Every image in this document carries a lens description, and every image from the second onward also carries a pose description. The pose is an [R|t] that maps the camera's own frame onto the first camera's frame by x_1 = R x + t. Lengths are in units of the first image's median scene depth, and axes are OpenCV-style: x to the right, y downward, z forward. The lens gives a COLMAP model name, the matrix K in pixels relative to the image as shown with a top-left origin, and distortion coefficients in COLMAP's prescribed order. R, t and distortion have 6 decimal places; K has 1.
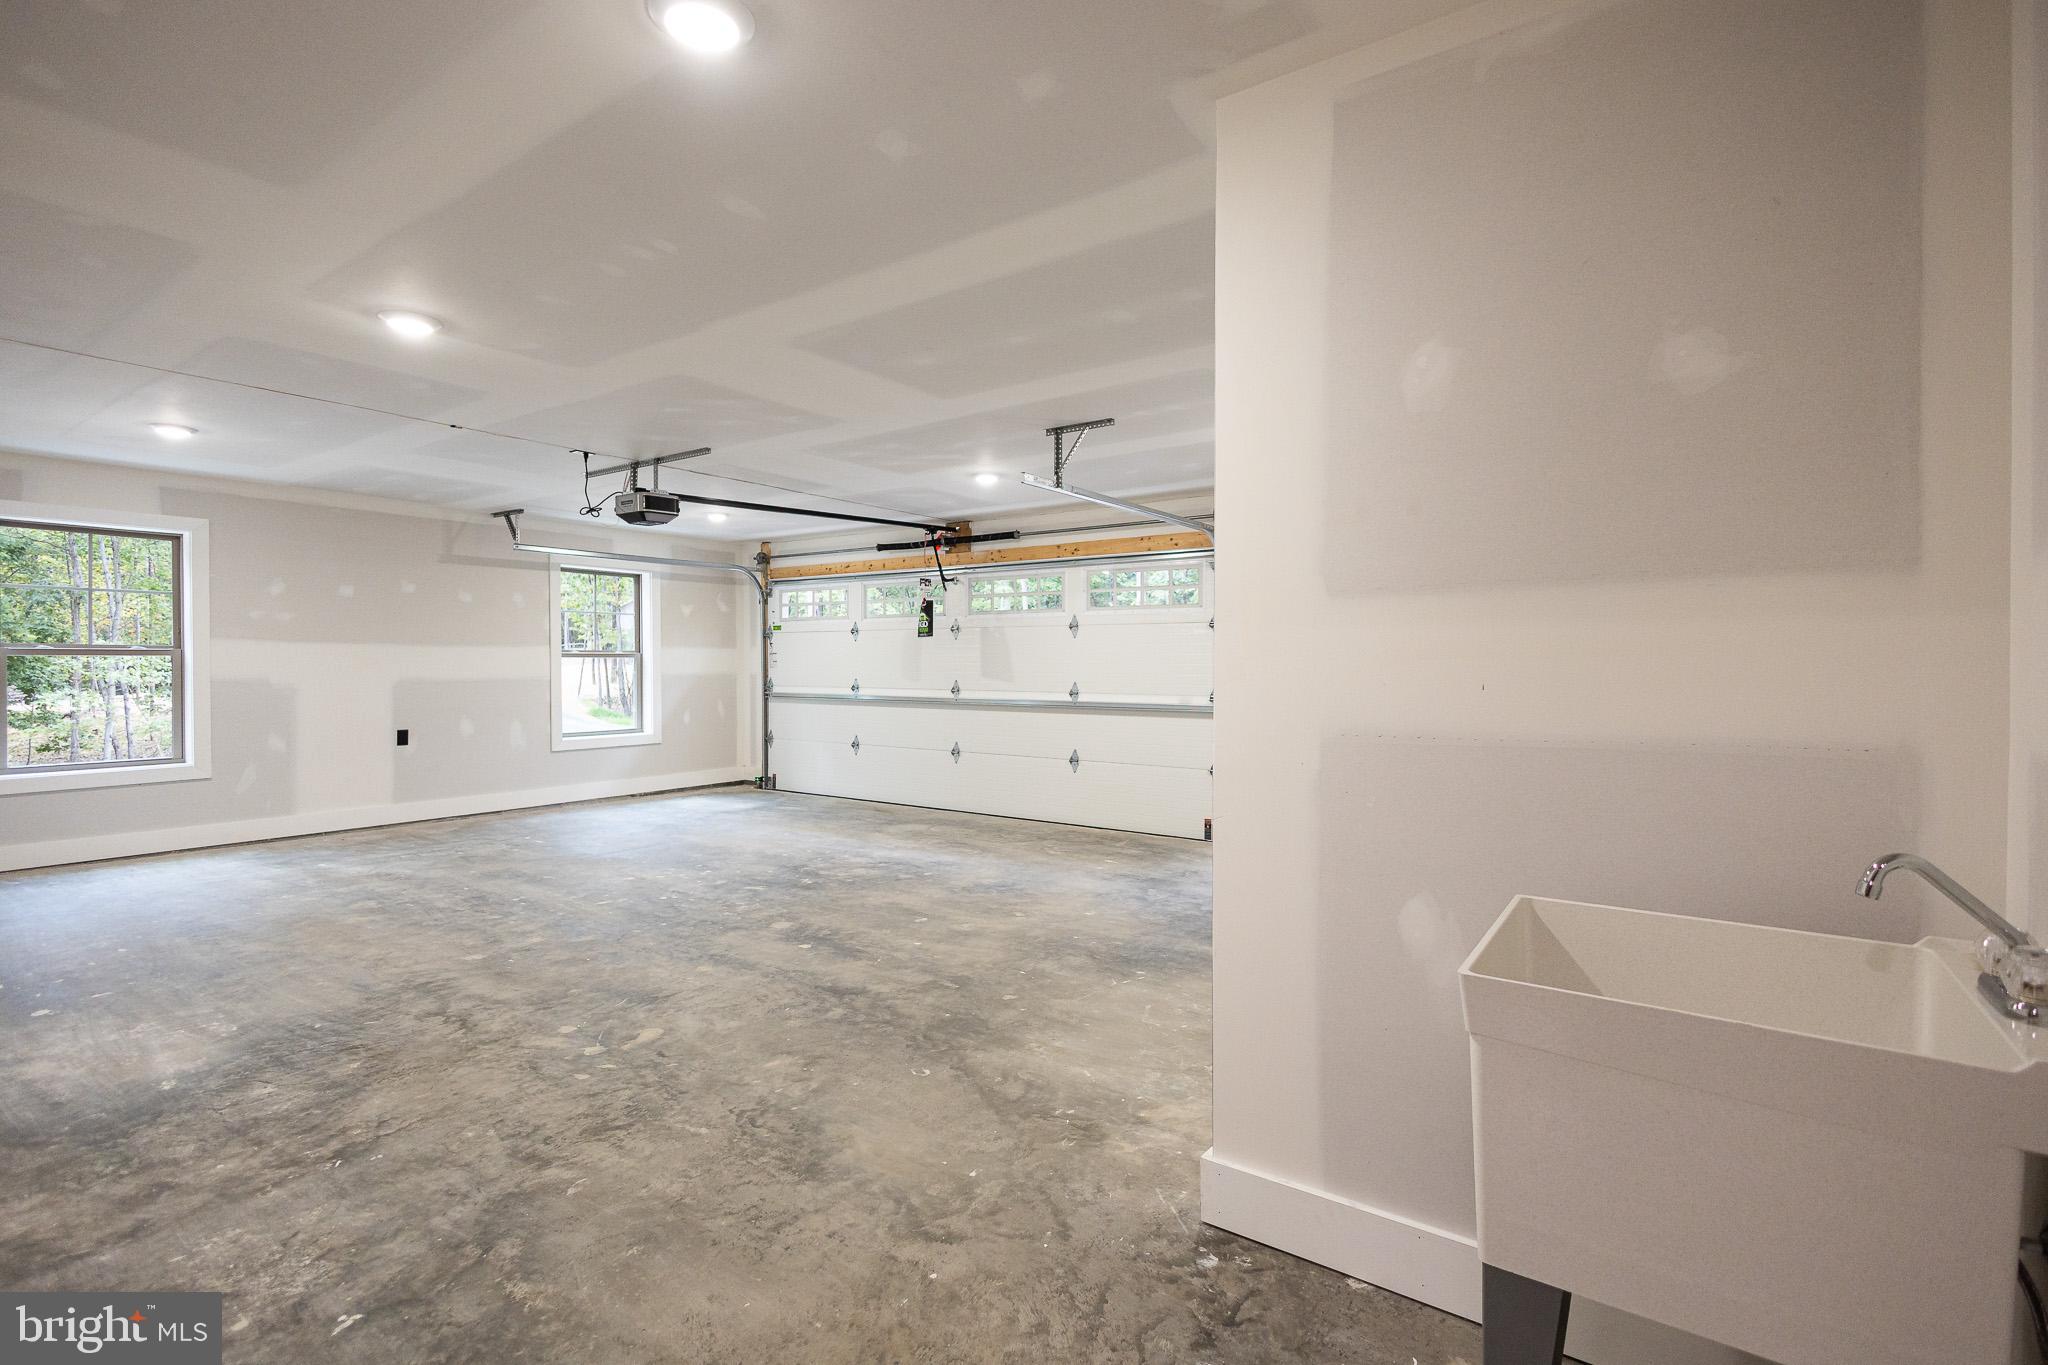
lens RADIAL K [[949.0, 0, 1021.2], [0, 949.0, 693.4], [0, 0, 1]] dist [0.002940, -0.000908]
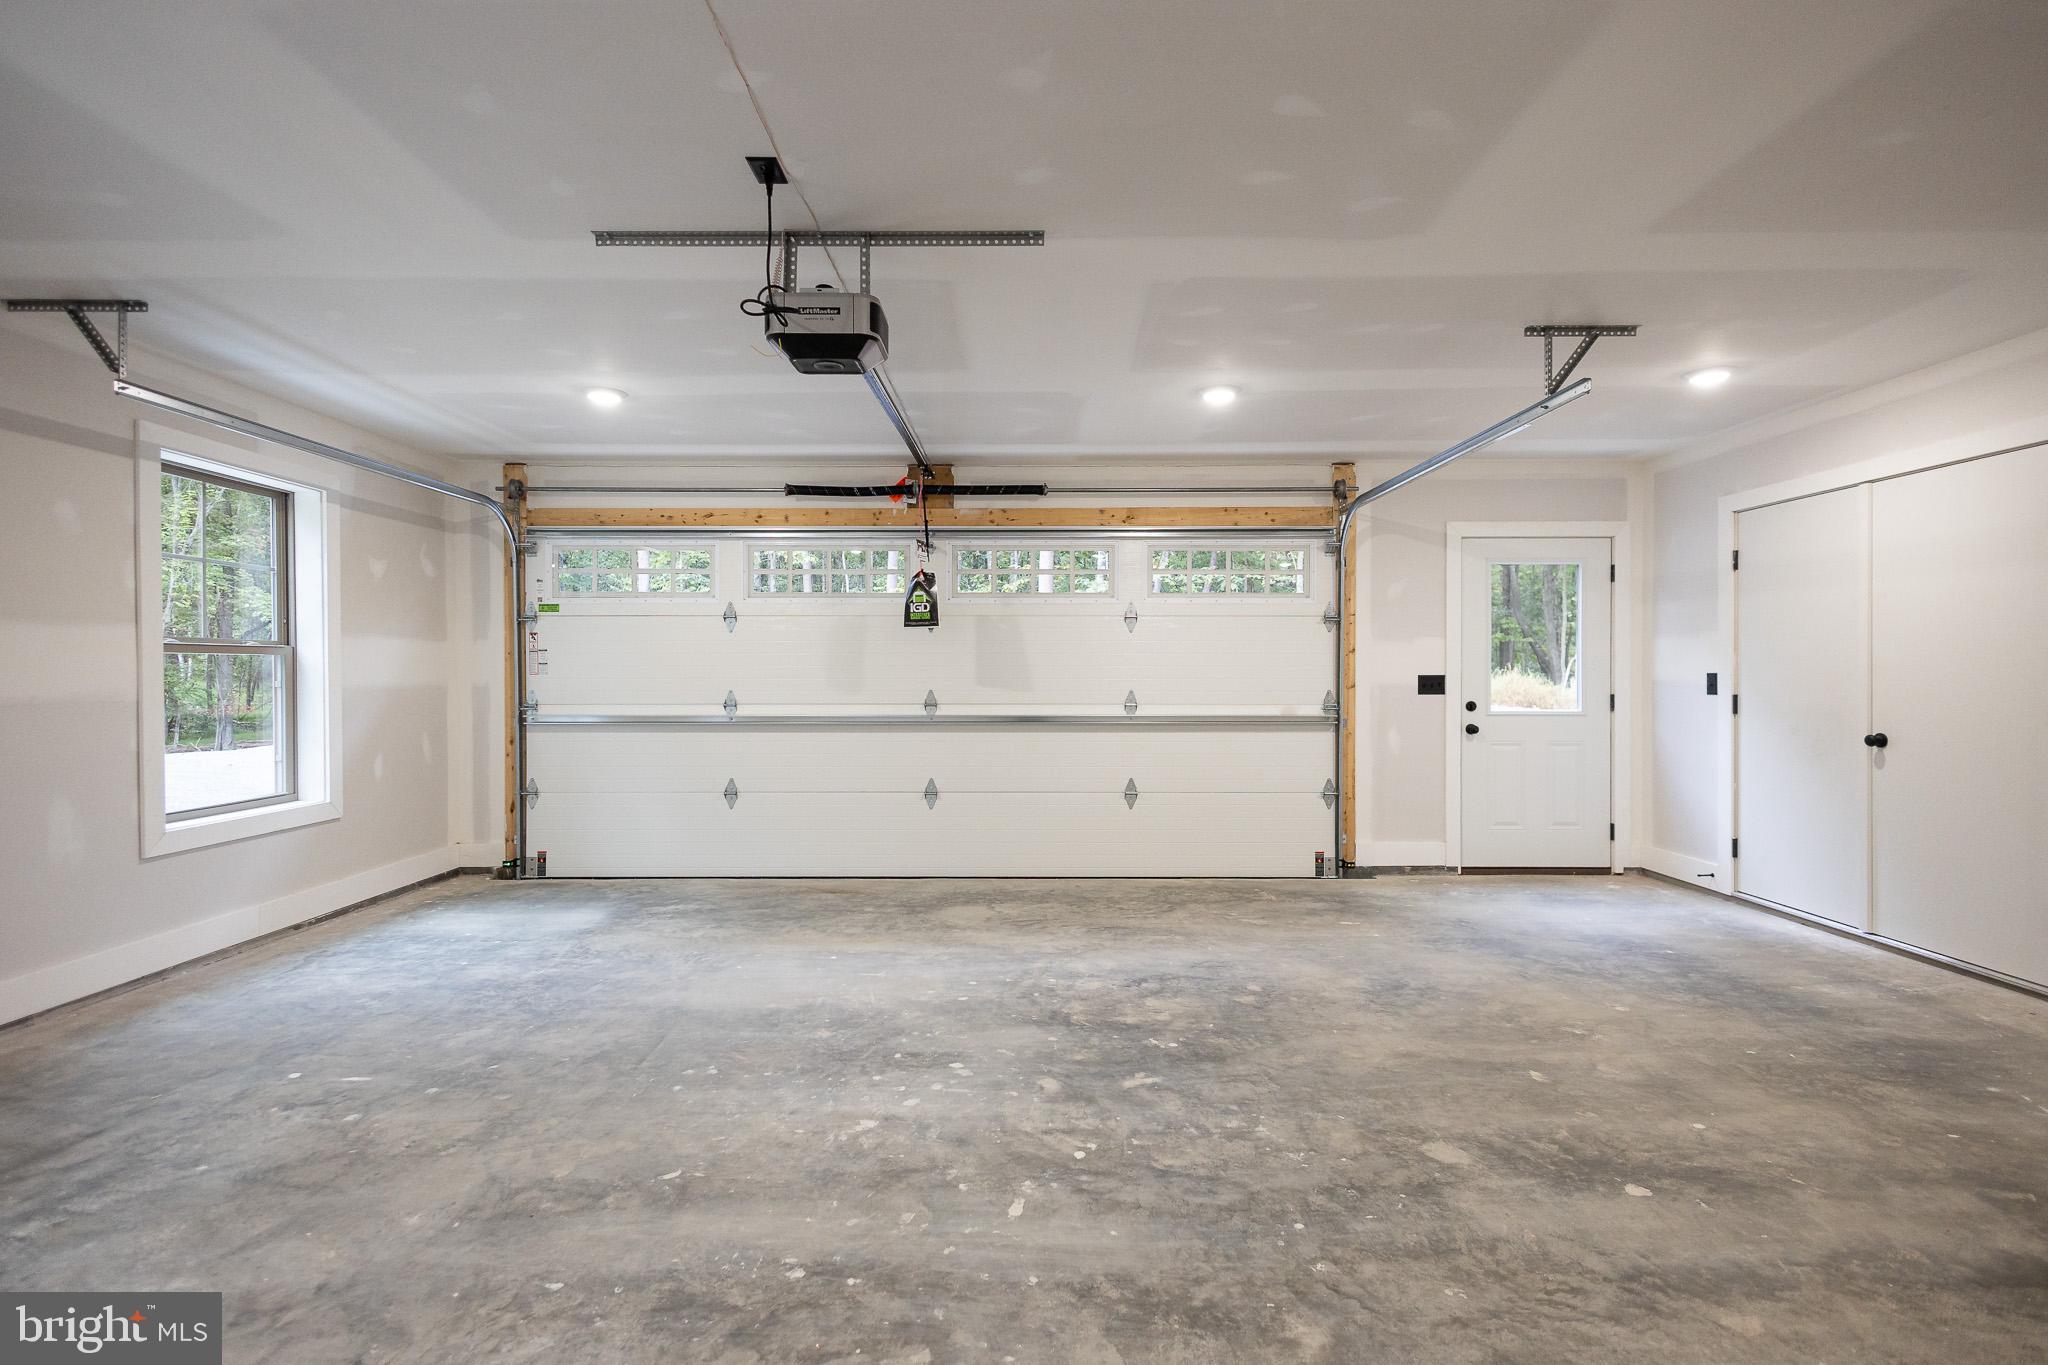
lens RADIAL K [[949.0, 0, 1021.2], [0, 949.0, 693.4], [0, 0, 1]] dist [0.002940, -0.000908]
pose [[0.817396, -0.013691, 0.575914, -0.425597], [0.019927, 0.999791, -0.004514, -0.007537], [-0.575732, 0.015166, 0.817498, 0.401350]]
